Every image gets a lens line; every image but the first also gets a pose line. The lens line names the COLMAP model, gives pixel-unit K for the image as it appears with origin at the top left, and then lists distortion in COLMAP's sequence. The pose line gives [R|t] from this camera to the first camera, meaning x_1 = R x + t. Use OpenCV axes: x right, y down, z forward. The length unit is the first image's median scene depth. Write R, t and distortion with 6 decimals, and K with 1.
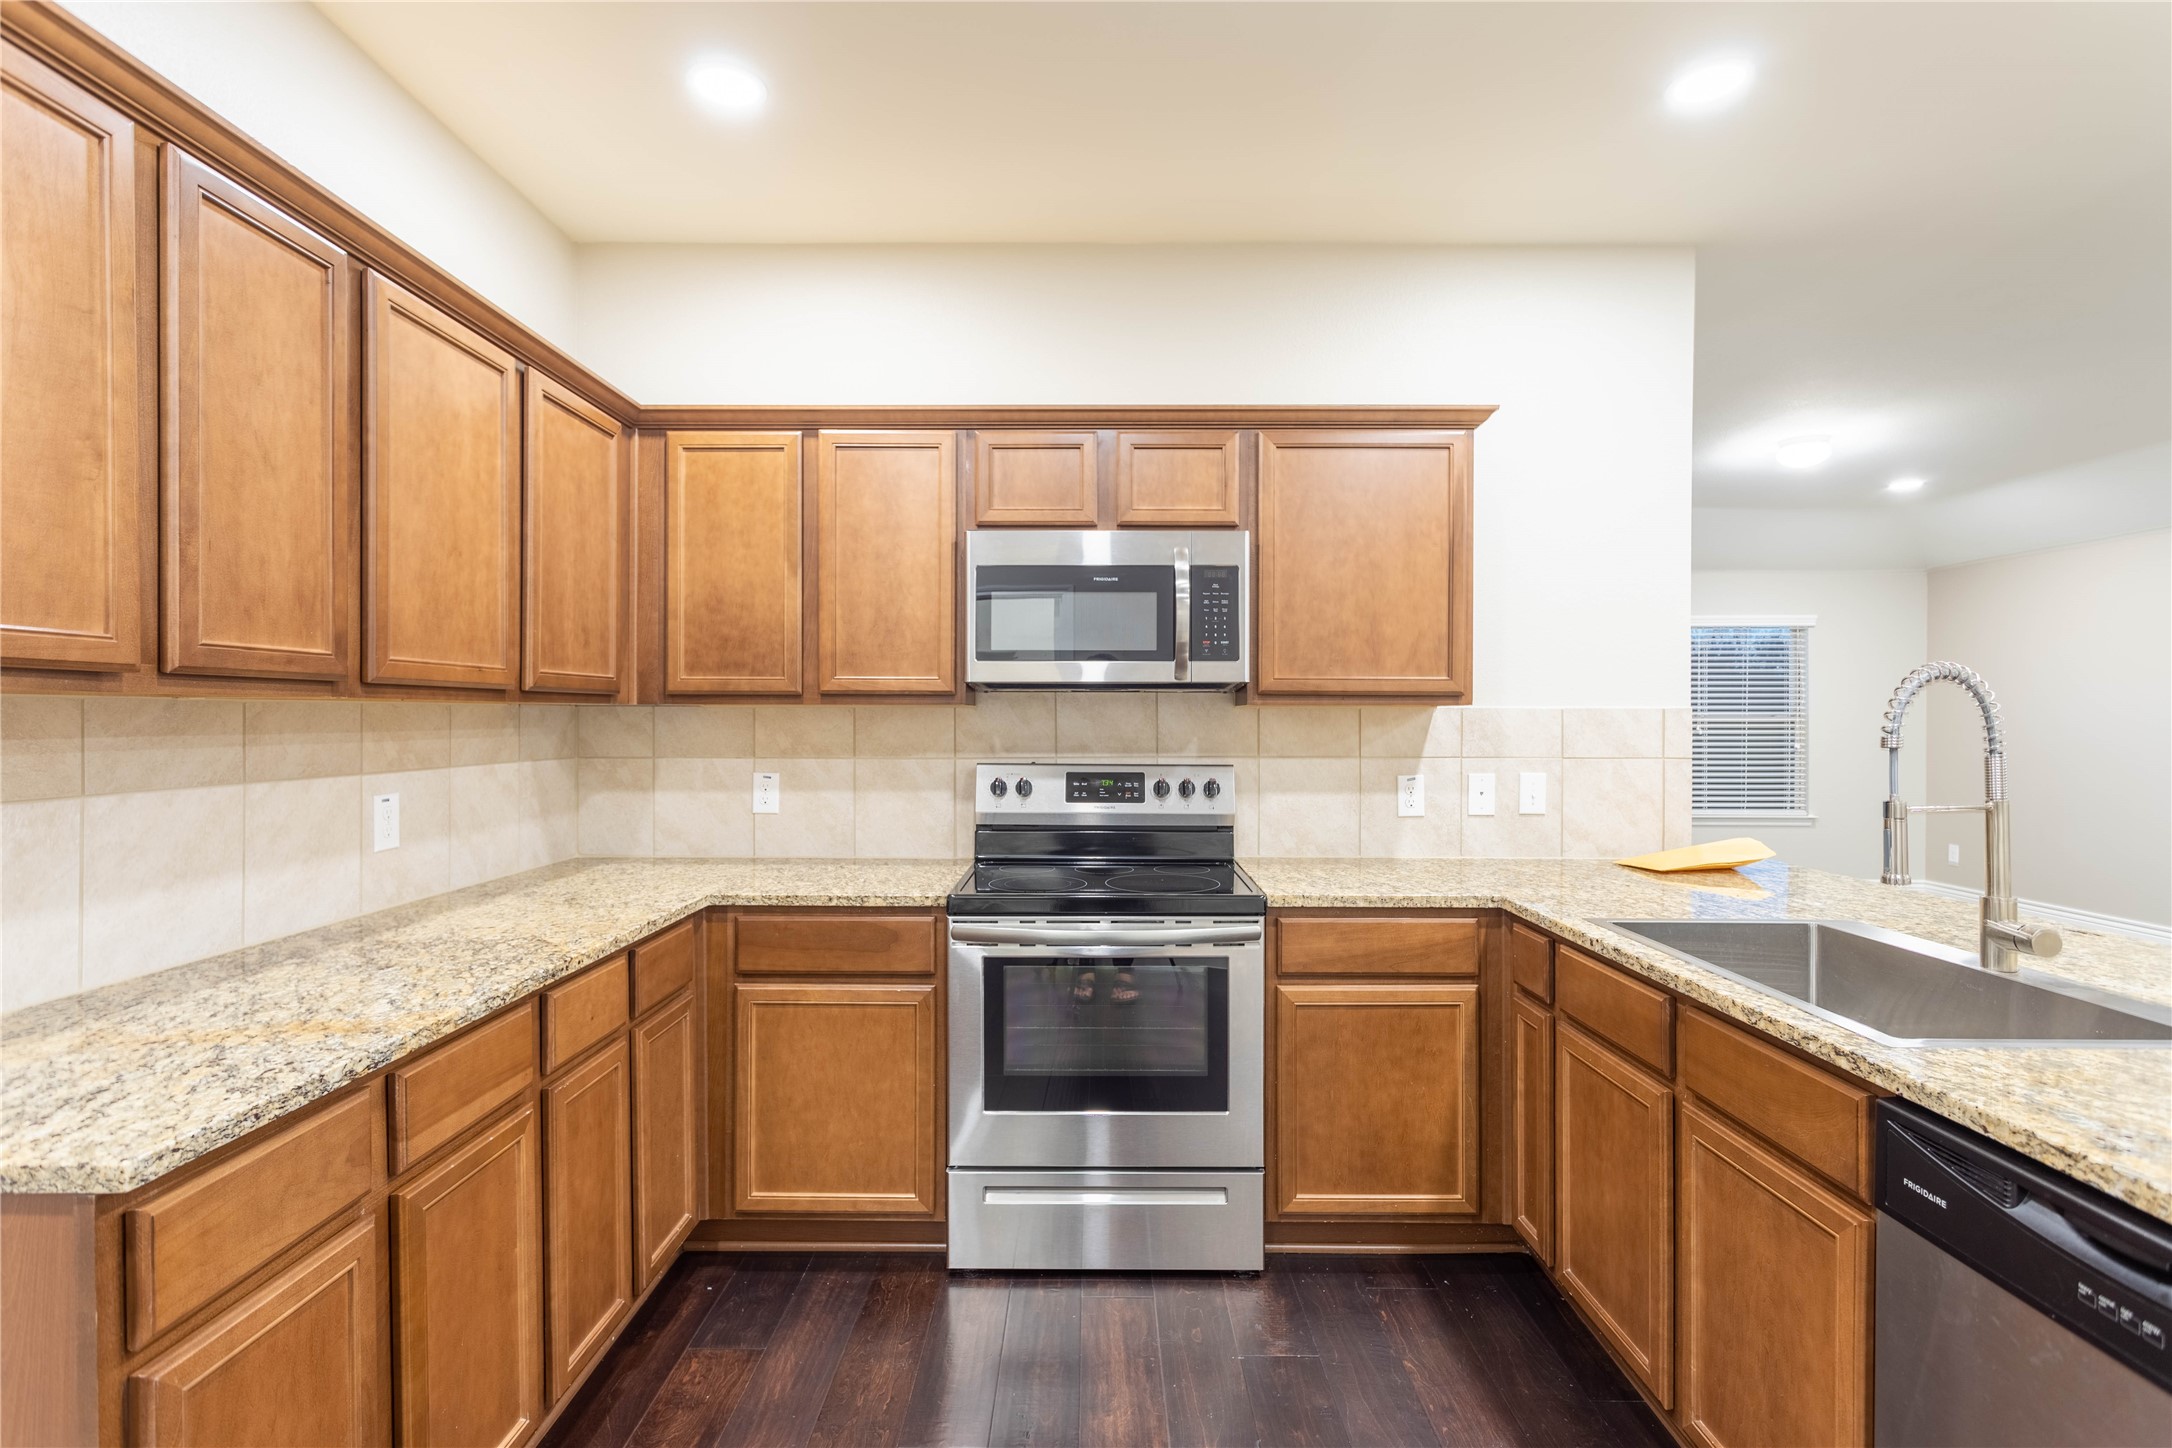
lens RADIAL K [[1036.2, 0, 1077.7], [0, 1036.2, 720.4], [0, 0, 1]] dist [0.004898, 0.000190]
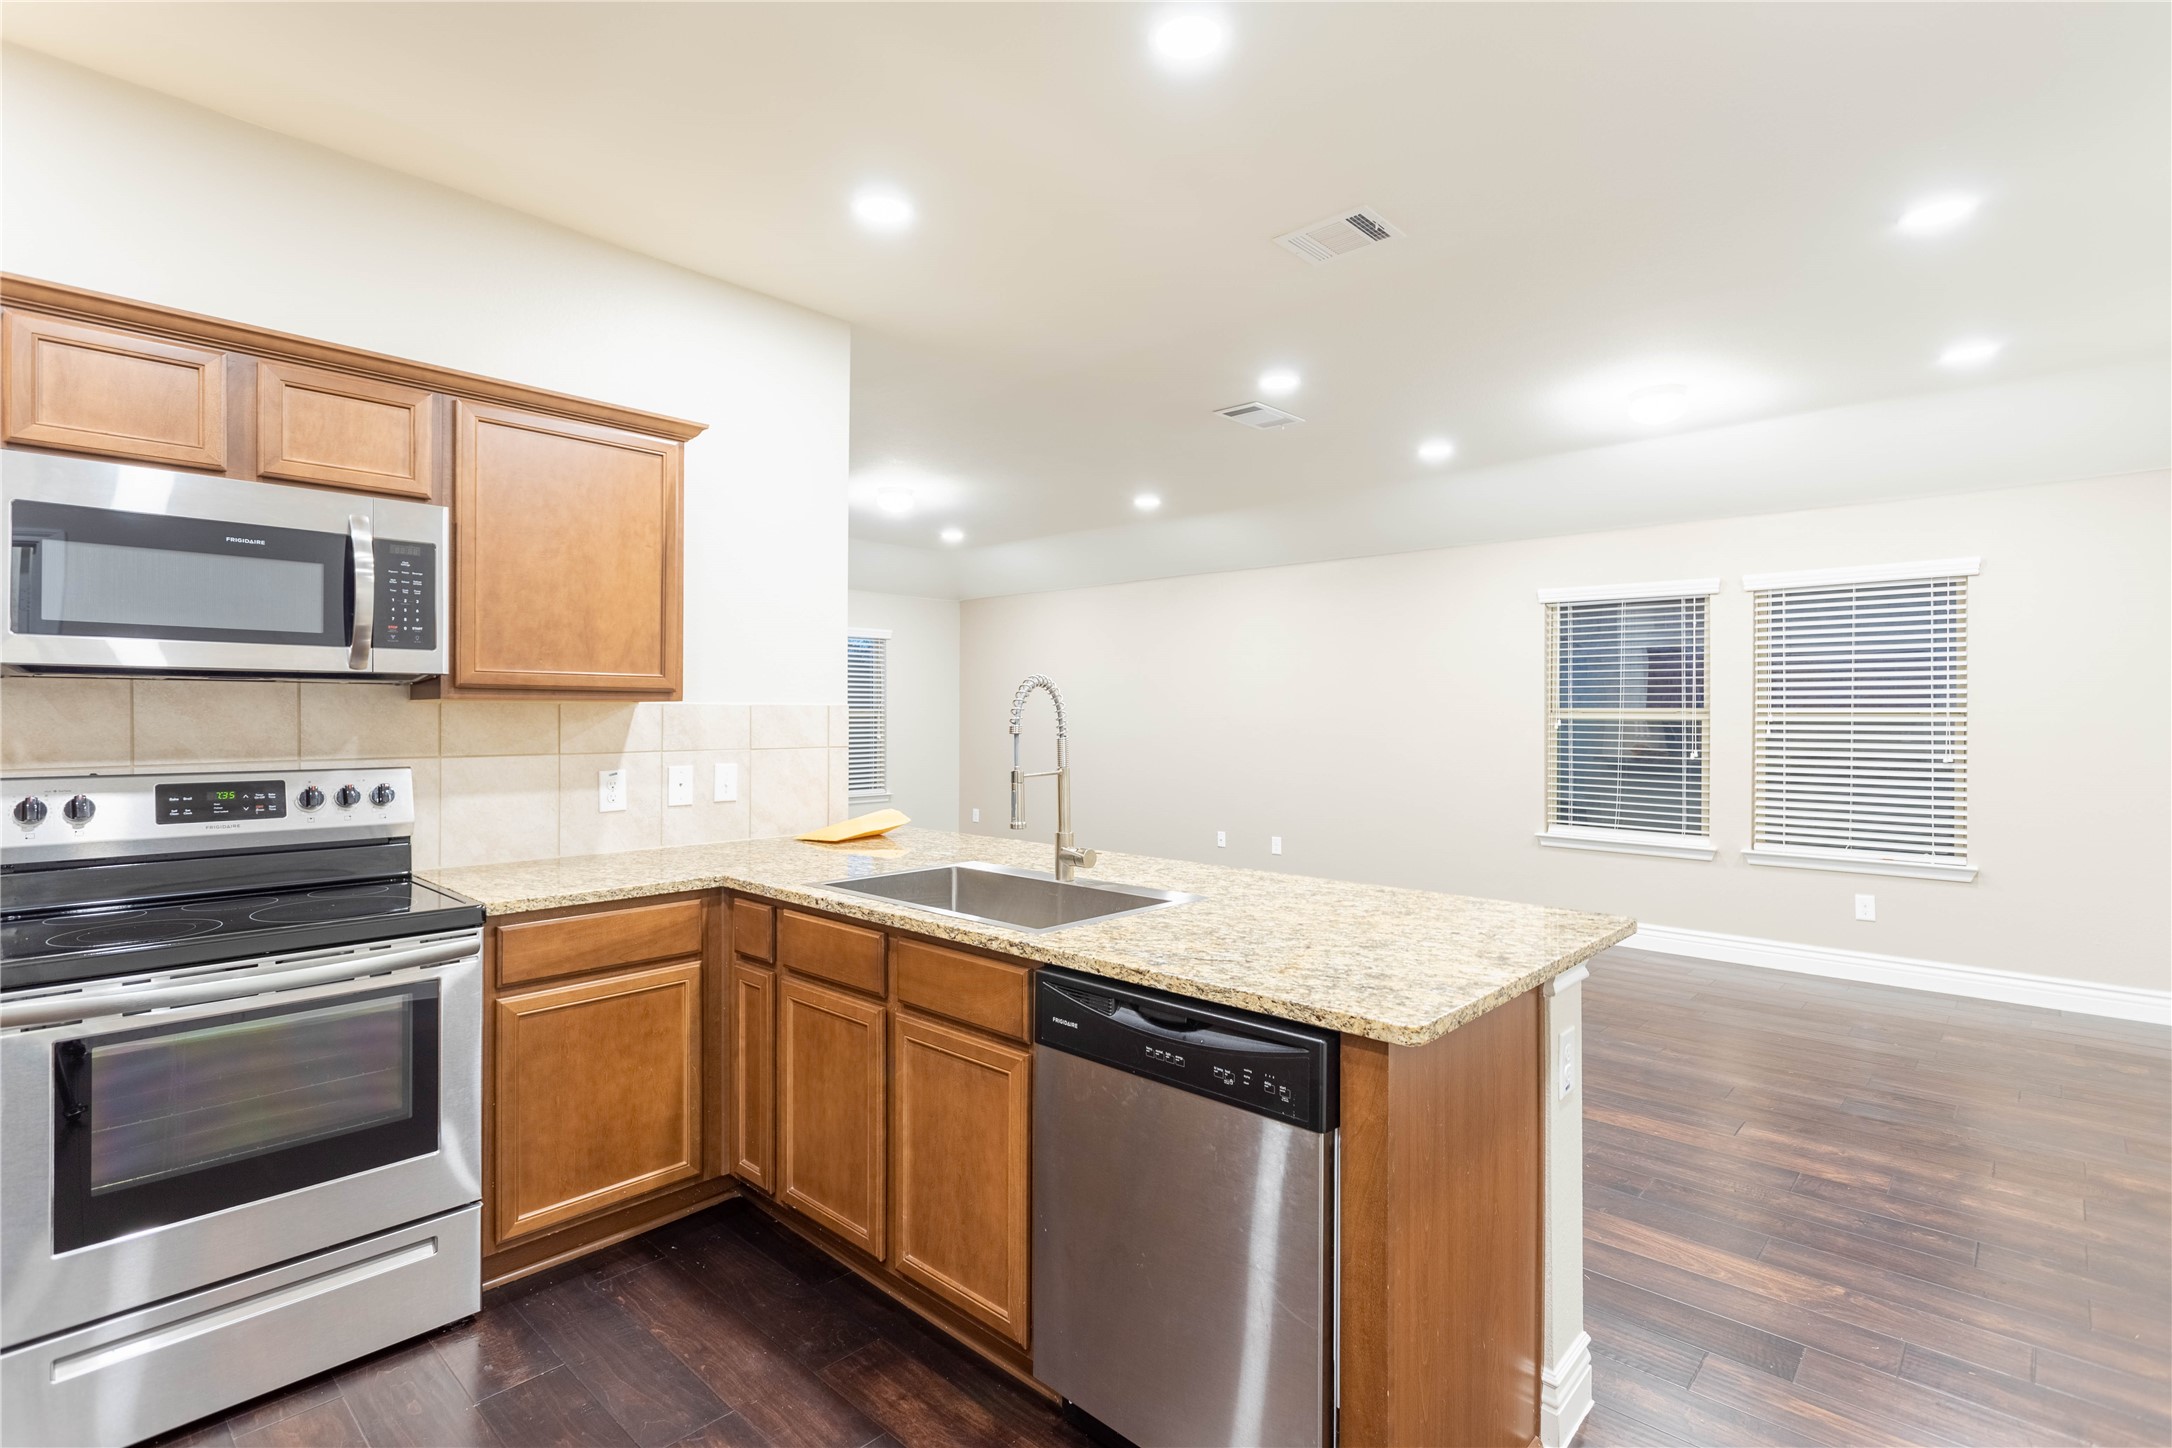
lens RADIAL K [[1043.8, 0, 1087.7], [0, 1043.8, 706.6], [0, 0, 1]] dist [0.005204, -0.000351]
pose [[0.675267, 0.003905, 0.737563, -0.144535], [0.002788, 0.999965, -0.007846, 0.000384], [-0.737568, 0.007354, 0.675232, -0.032073]]
